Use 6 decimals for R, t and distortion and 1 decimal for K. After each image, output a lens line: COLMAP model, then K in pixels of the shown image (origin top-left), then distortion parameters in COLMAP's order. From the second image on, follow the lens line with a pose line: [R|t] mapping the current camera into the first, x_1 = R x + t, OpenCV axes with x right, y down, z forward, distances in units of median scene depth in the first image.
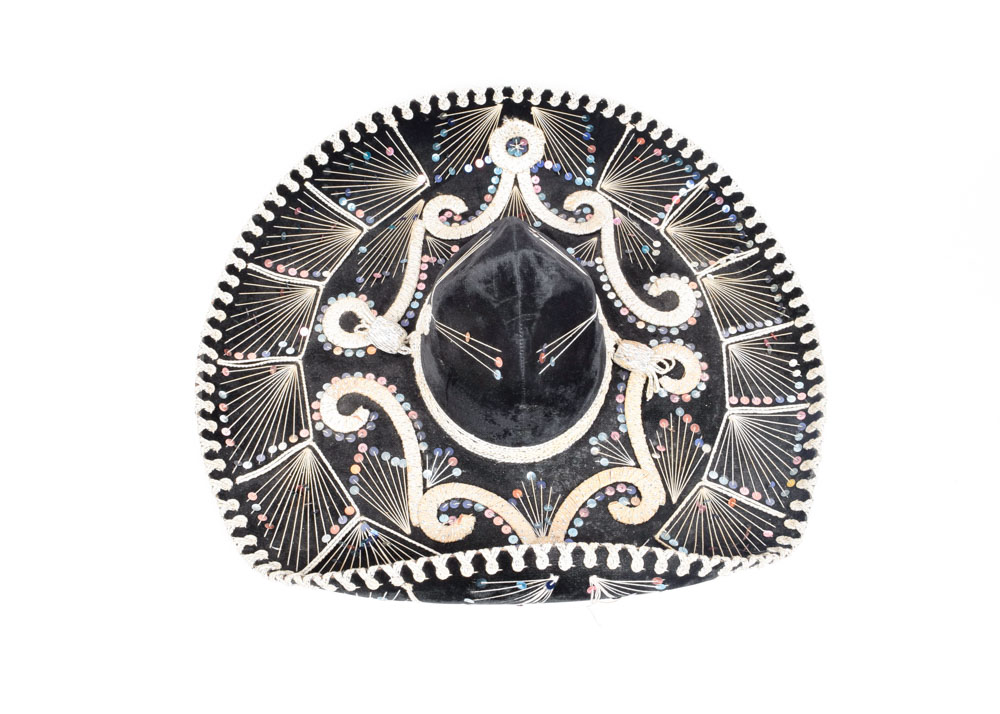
lens RADIAL K [[822.7, 0, 500.0], [0, 822.7, 357.0], [0, 0, 1]] dist [-0.110918, -0.000142]
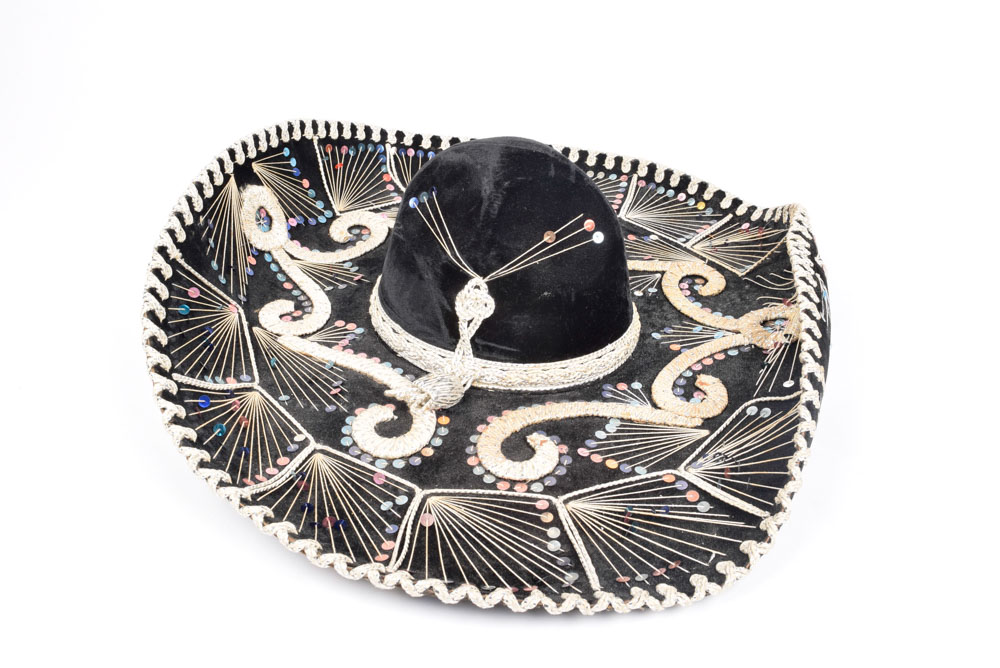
lens RADIAL K [[855.4, 0, 484.2], [0, 855.4, 376.6], [0, 0, 1]] dist [-0.120256, -0.000202]
pose [[0.311083, -0.606782, 0.731466, -0.670941], [0.829802, 0.548620, 0.102200, -0.076604], [-0.463310, 0.575180, 0.674175, 0.435909]]
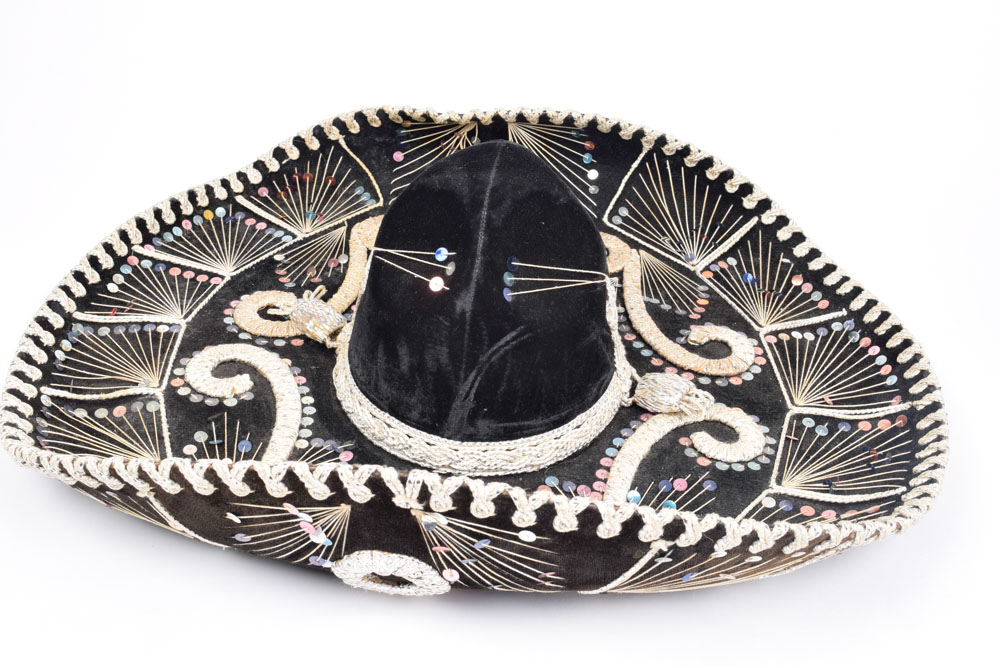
lens RADIAL K [[1136.9, 0, 500.0], [0, 1136.9, 334.0], [0, 0, 1]] dist [-0.116247, -0.005243]
pose [[-0.980035, -0.164656, 0.111445, -0.098728], [0.128875, -0.099246, 0.986682, -0.925788], [-0.151403, 0.981345, 0.118484, 0.843117]]
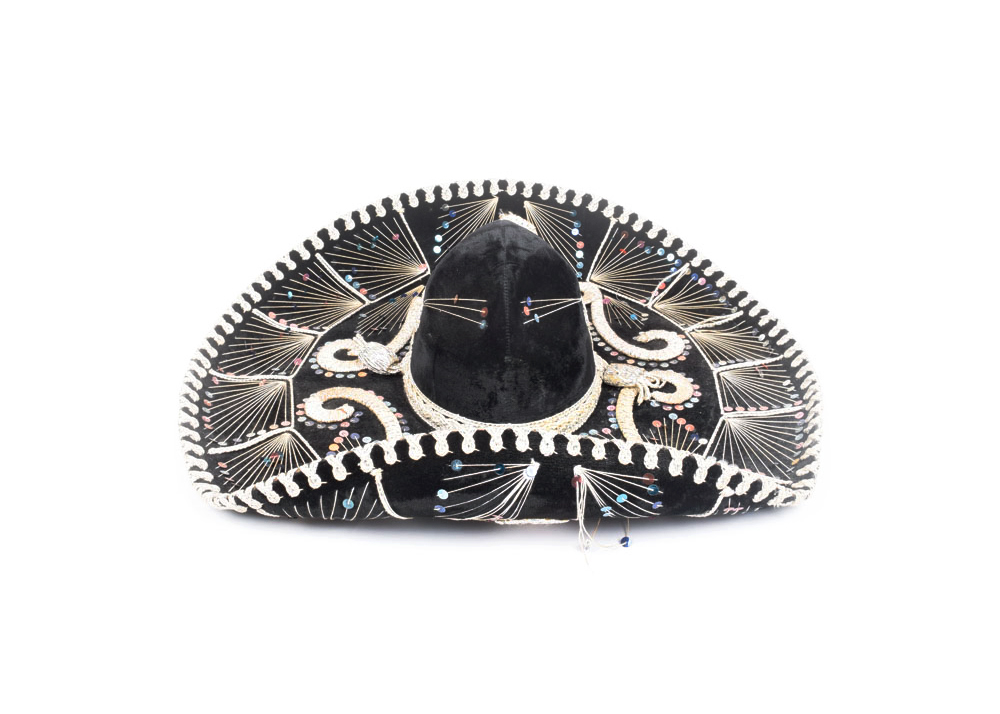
lens RADIAL K [[909.7, 0, 500.0], [0, 909.7, 357.0], [0, 0, 1]] dist [-0.112772, -0.000206]
pose [[0.999638, 0.006250, -0.026157, 0.040327], [-0.018880, 0.855733, -0.517073, 0.536808], [0.019152, 0.517380, 0.855542, 0.039865]]
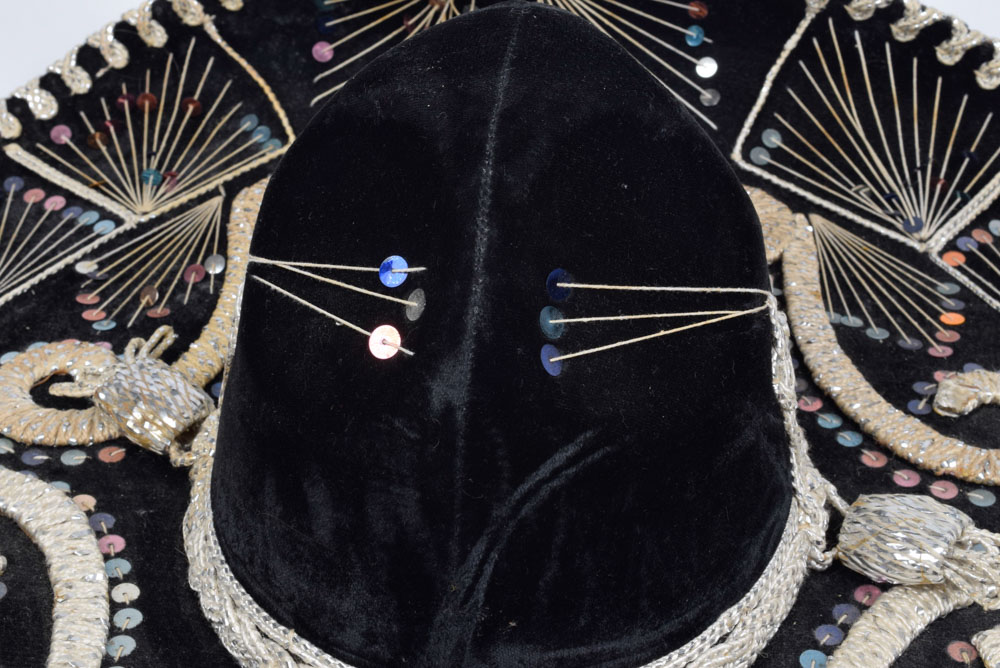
lens RADIAL K [[1645.0, 0, 500.0], [0, 1645.0, 334.0], [0, 0, 1]] dist [-0.014204, -0.080216]
pose [[-0.983849, -0.119452, 0.133314, -0.060576], [0.147769, -0.121666, 0.981510, -0.623096], [-0.101024, 0.985357, 0.137352, 0.835827]]
